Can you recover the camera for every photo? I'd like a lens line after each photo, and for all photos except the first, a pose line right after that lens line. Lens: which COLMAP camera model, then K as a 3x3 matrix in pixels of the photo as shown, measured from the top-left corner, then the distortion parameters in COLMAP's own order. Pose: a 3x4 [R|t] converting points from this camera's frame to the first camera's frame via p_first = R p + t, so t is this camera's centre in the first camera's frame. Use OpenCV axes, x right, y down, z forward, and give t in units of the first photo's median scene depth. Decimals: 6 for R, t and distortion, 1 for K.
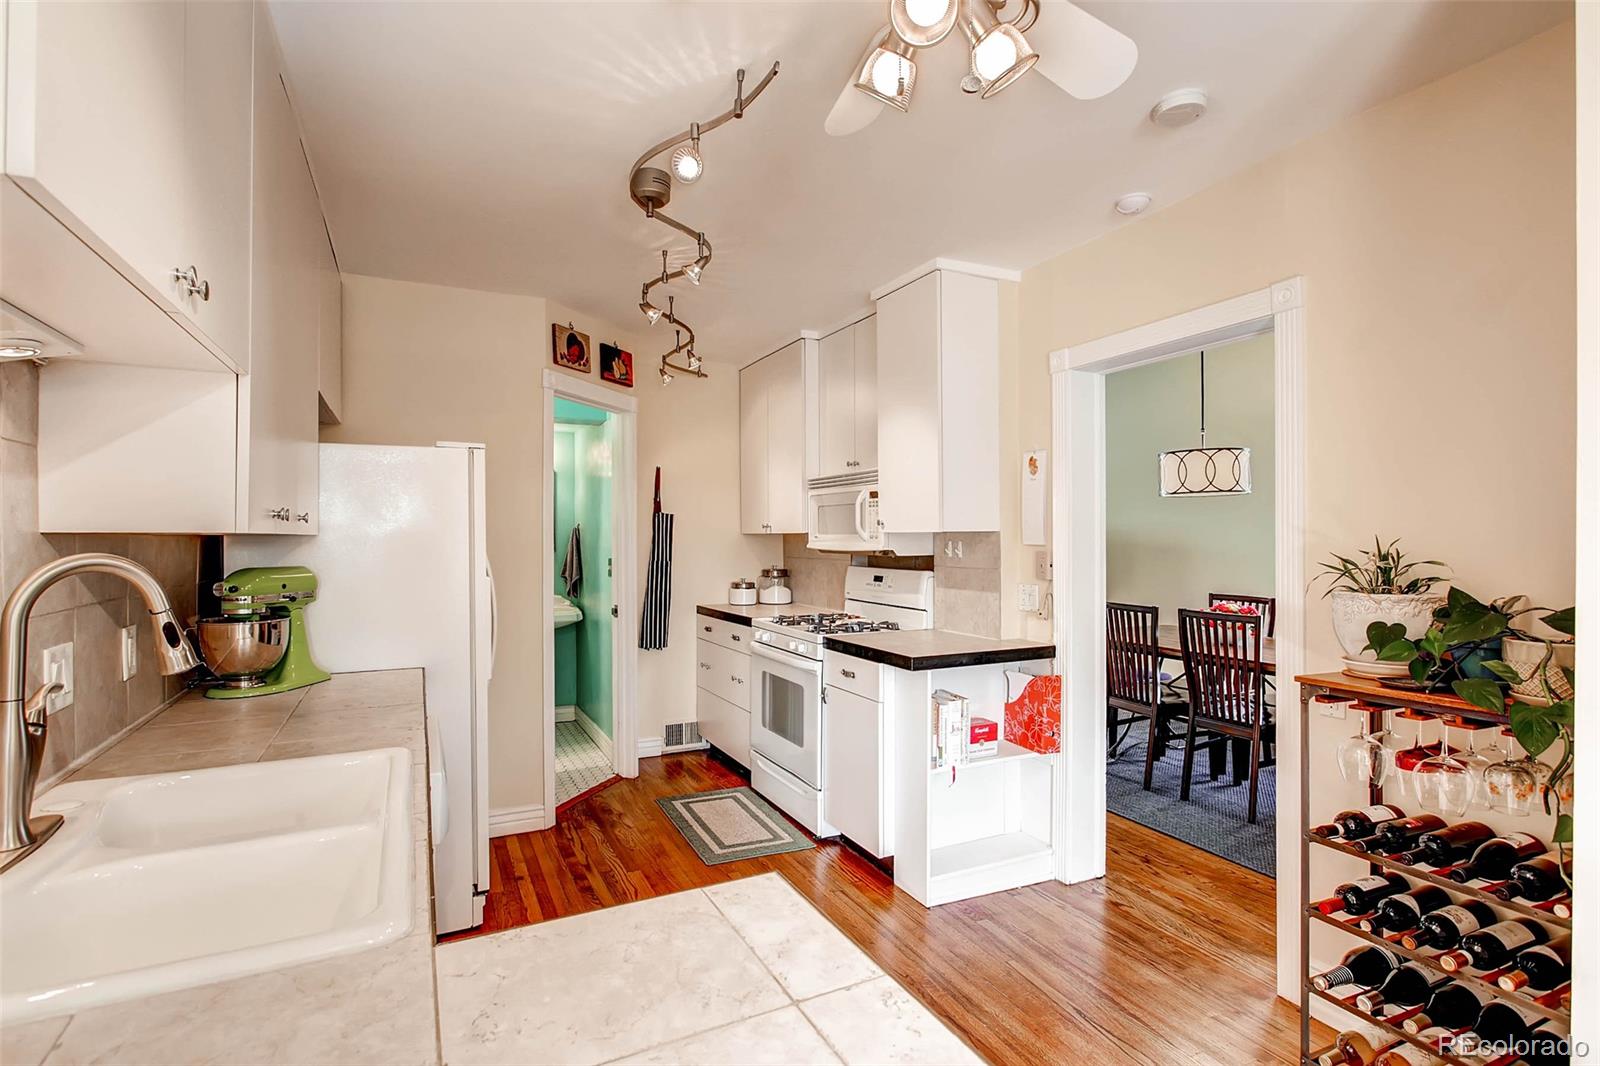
lens RADIAL K [[760.9, 0, 788.0], [0, 760.9, 534.2], [0, 0, 1]] dist [0.000489, 0.006119]
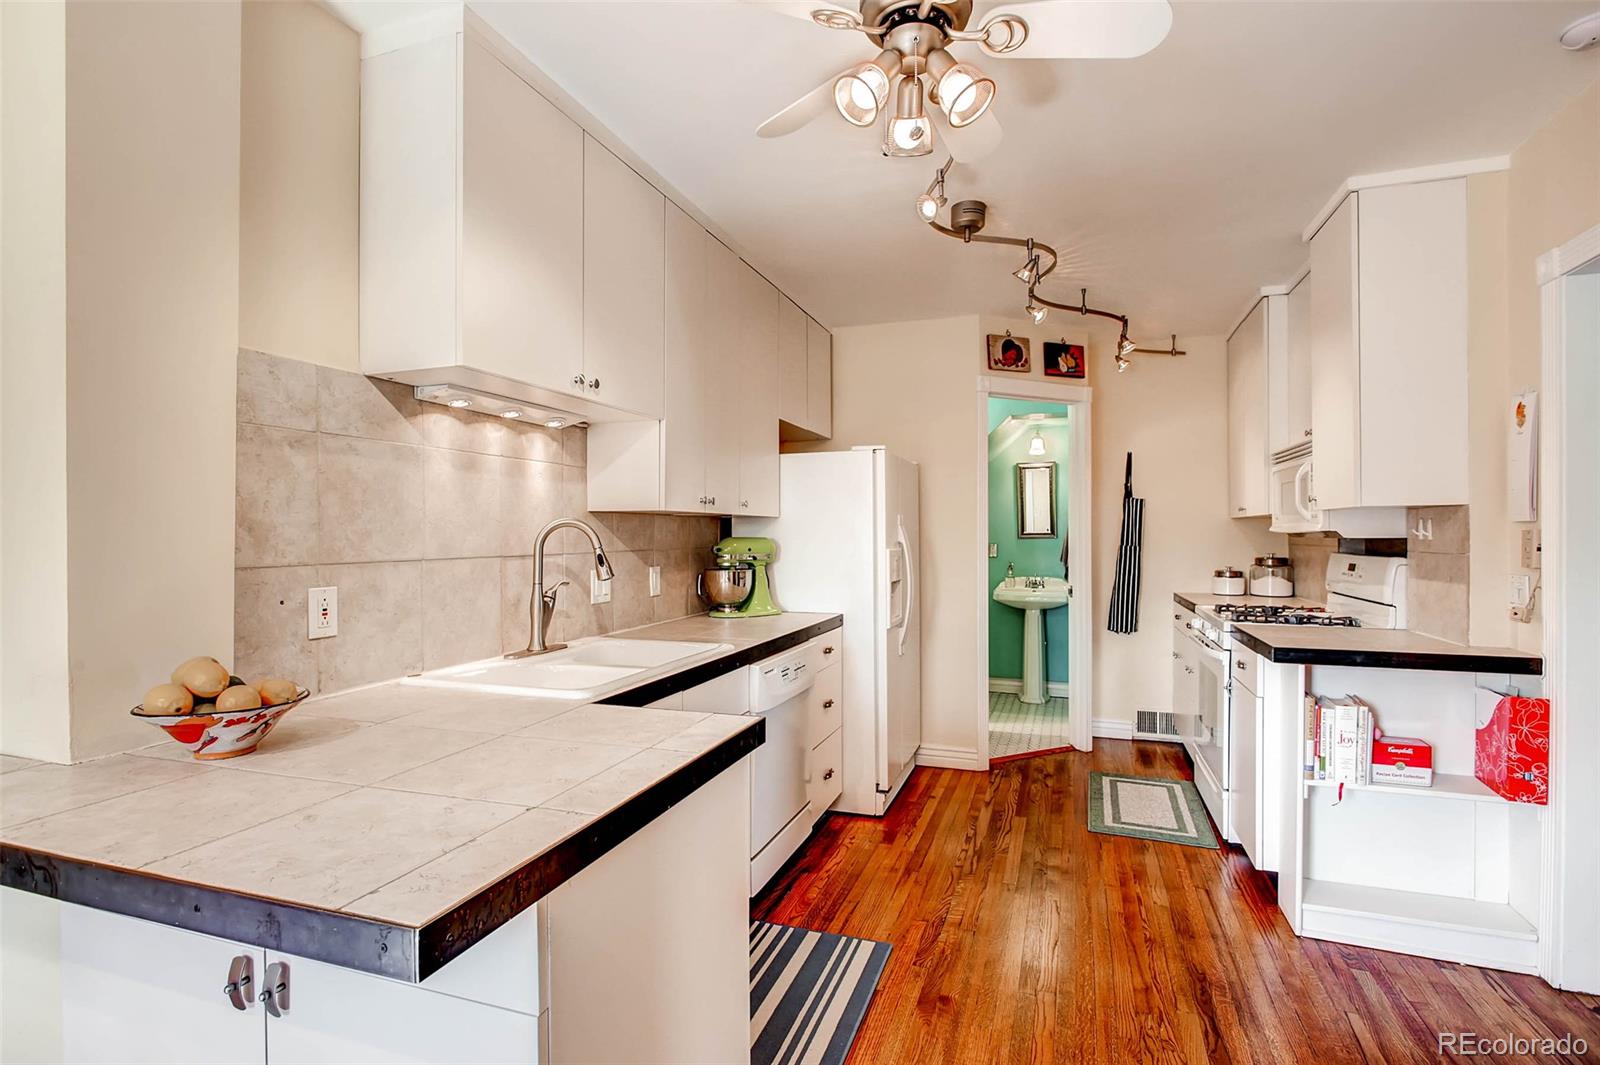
lens RADIAL K [[760.9, 0, 827.8], [0, 760.9, 534.4], [0, 0, 1]] dist [0.000489, 0.006119]
pose [[0.726422, 0.000983, -0.687248, 0.334856], [0.002840, 0.999986, 0.004433, 0.020815], [0.687243, -0.005172, 0.726409, -0.004136]]
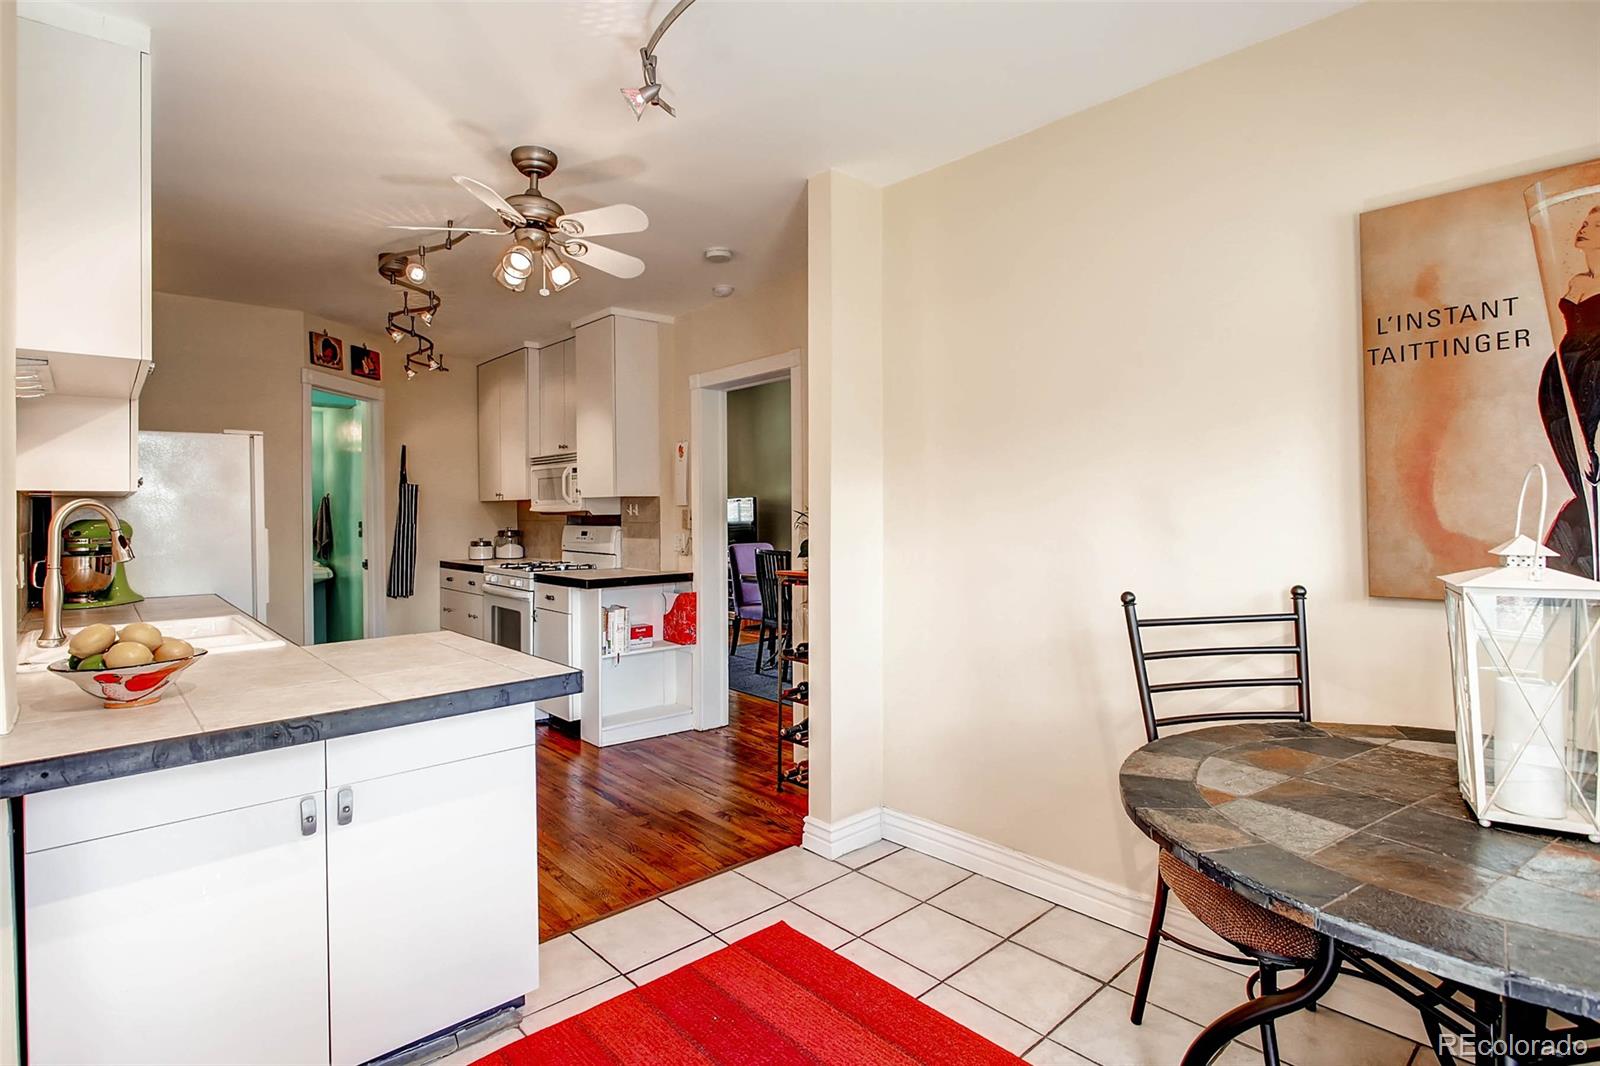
lens RADIAL K [[770.4, 0, 781.6], [0, 770.4, 509.5], [0, 0, 1]] dist [-0.016151, 0.004702]
pose [[0.961202, -0.005447, 0.275793, 0.096298], [0.005054, 0.999985, 0.002136, 0.019078], [-0.275801, -0.000659, 0.961215, -0.466978]]
